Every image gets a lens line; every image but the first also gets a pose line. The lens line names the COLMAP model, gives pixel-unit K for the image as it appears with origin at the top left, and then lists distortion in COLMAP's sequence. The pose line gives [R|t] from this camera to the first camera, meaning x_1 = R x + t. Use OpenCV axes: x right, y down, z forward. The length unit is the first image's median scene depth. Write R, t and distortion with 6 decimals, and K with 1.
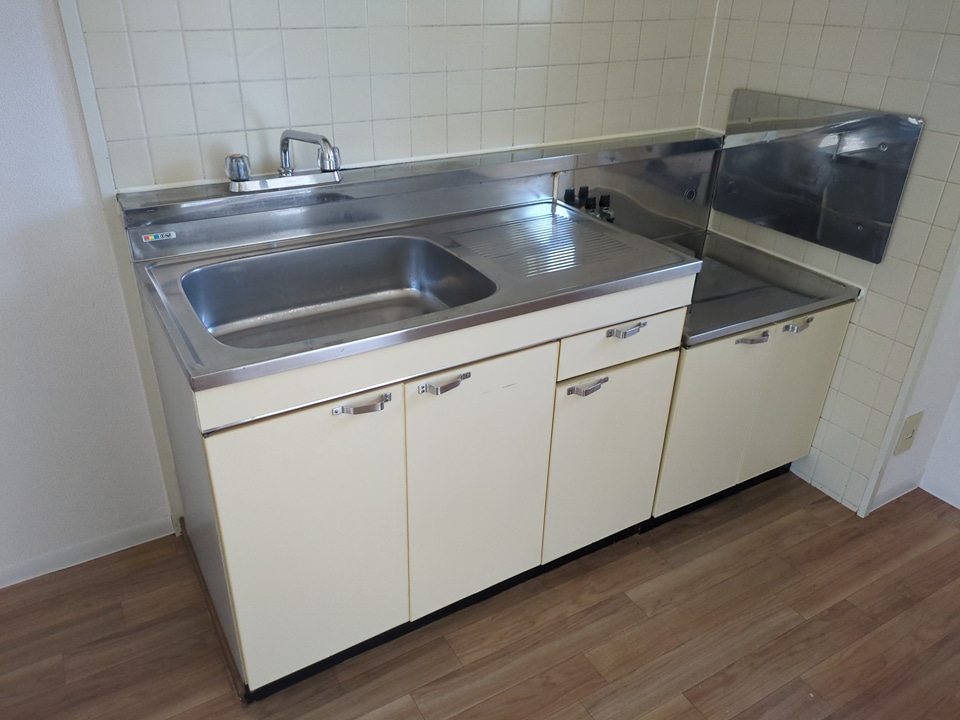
lens RADIAL K [[730.0, 0, 461.1], [0, 730.0, 359.0], [0, 0, 1]] dist [0.007089, -0.004768]
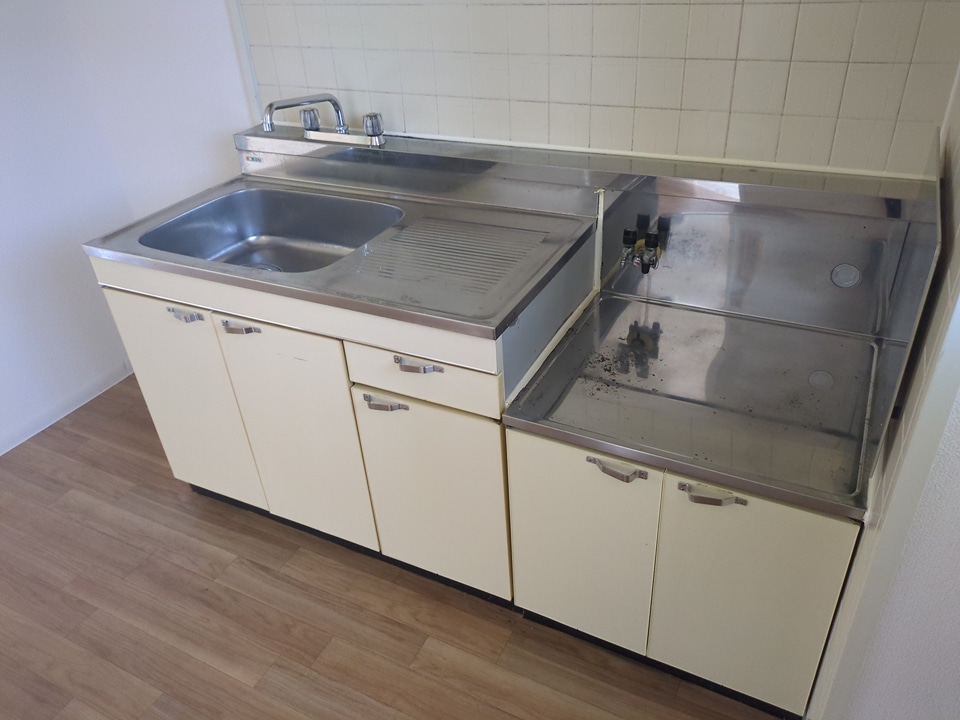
lens RADIAL K [[730.0, 0, 461.1], [0, 730.0, 359.0], [0, 0, 1]] dist [0.007089, -0.004768]
pose [[0.534786, 0.406770, -0.740637, 0.856772], [-0.336168, 0.906575, 0.255172, -0.275580], [0.775239, 0.112516, 0.621566, 0.443202]]
